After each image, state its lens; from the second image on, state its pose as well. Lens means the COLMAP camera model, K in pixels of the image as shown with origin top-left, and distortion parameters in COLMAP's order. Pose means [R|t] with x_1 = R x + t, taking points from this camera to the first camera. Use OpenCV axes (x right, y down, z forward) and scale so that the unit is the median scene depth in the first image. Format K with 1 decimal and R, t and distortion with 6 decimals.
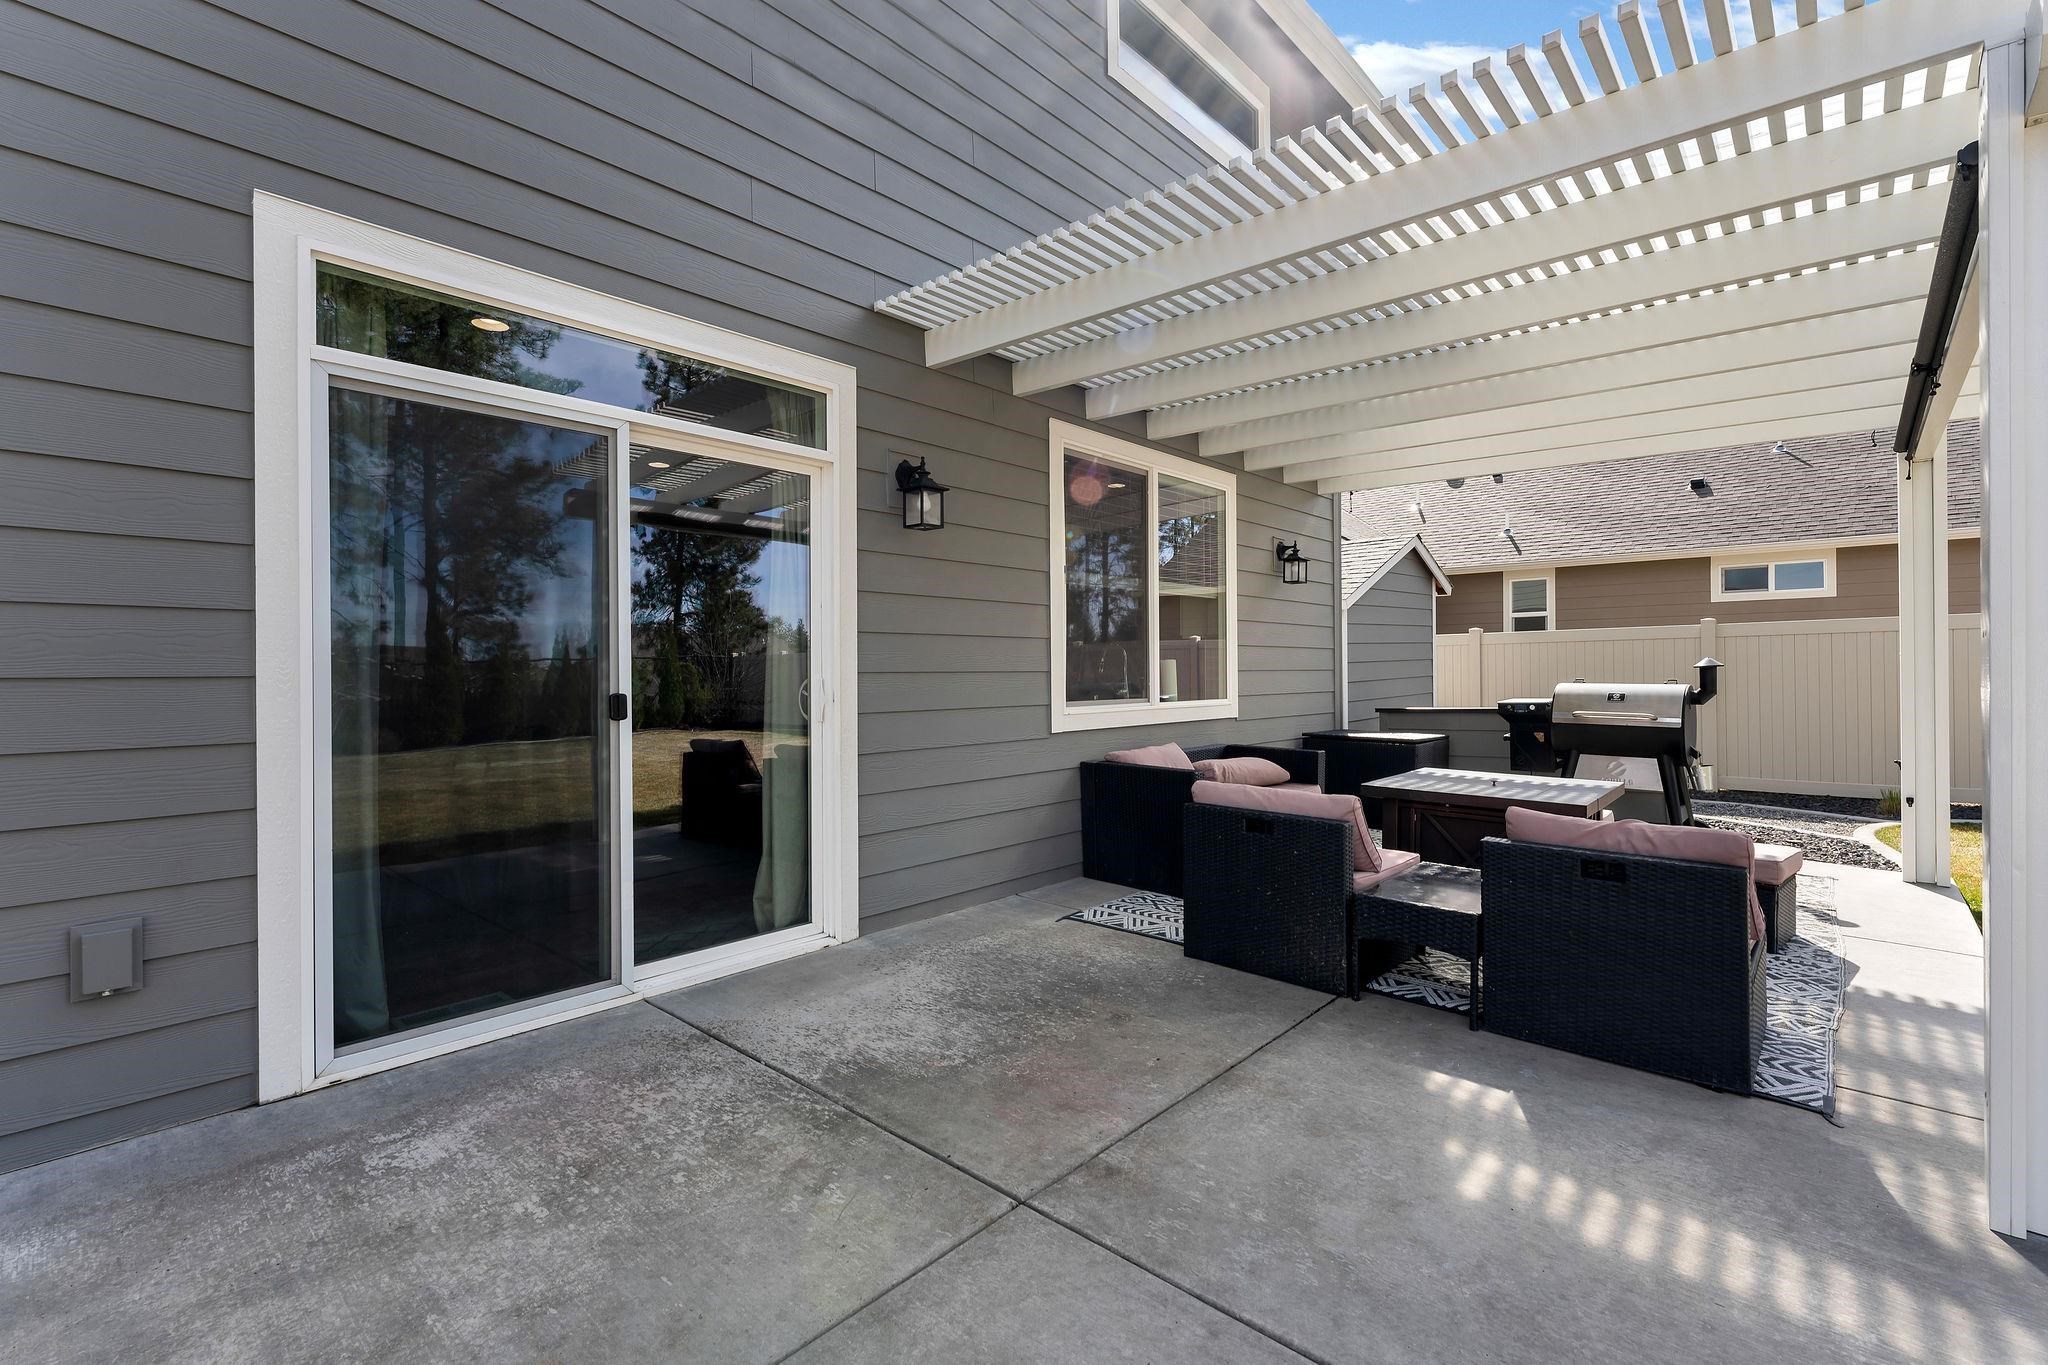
lens RADIAL K [[918.8, 0, 1022.9], [0, 918.8, 671.7], [0, 0, 1]] dist [0.004331, 0.000463]
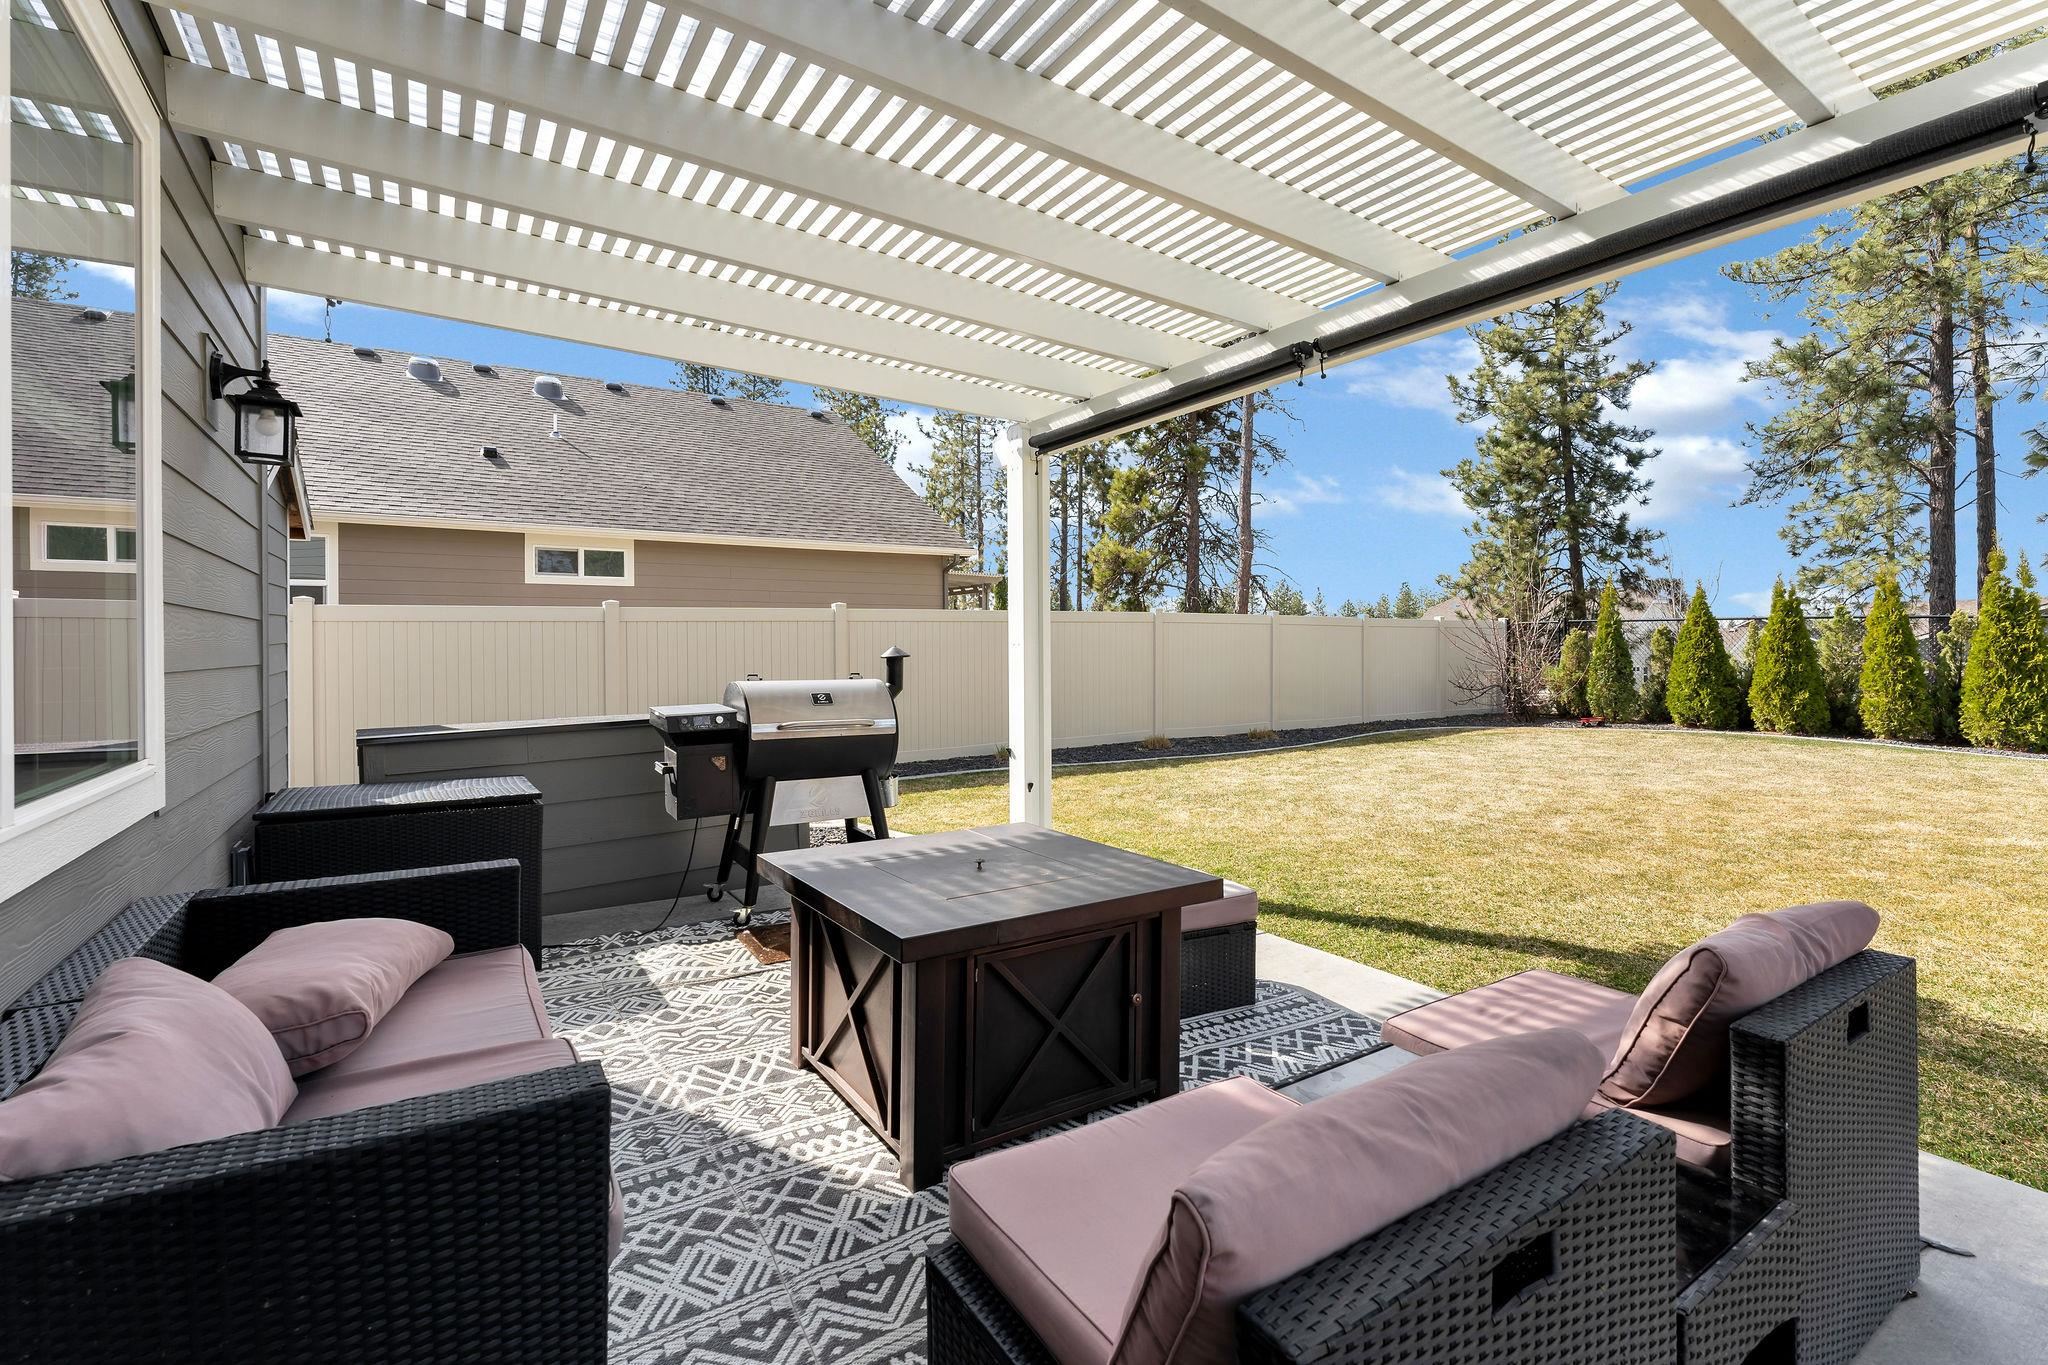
lens RADIAL K [[915.5, 0, 1021.1], [0, 915.5, 653.0], [0, 0, 1]] dist [0.002798, 0.000683]
pose [[0.252230, -0.000796, 0.967667, -0.025027], [0.004494, 0.999990, -0.000348, -0.008231], [-0.967657, 0.004437, 0.252231, 0.674867]]
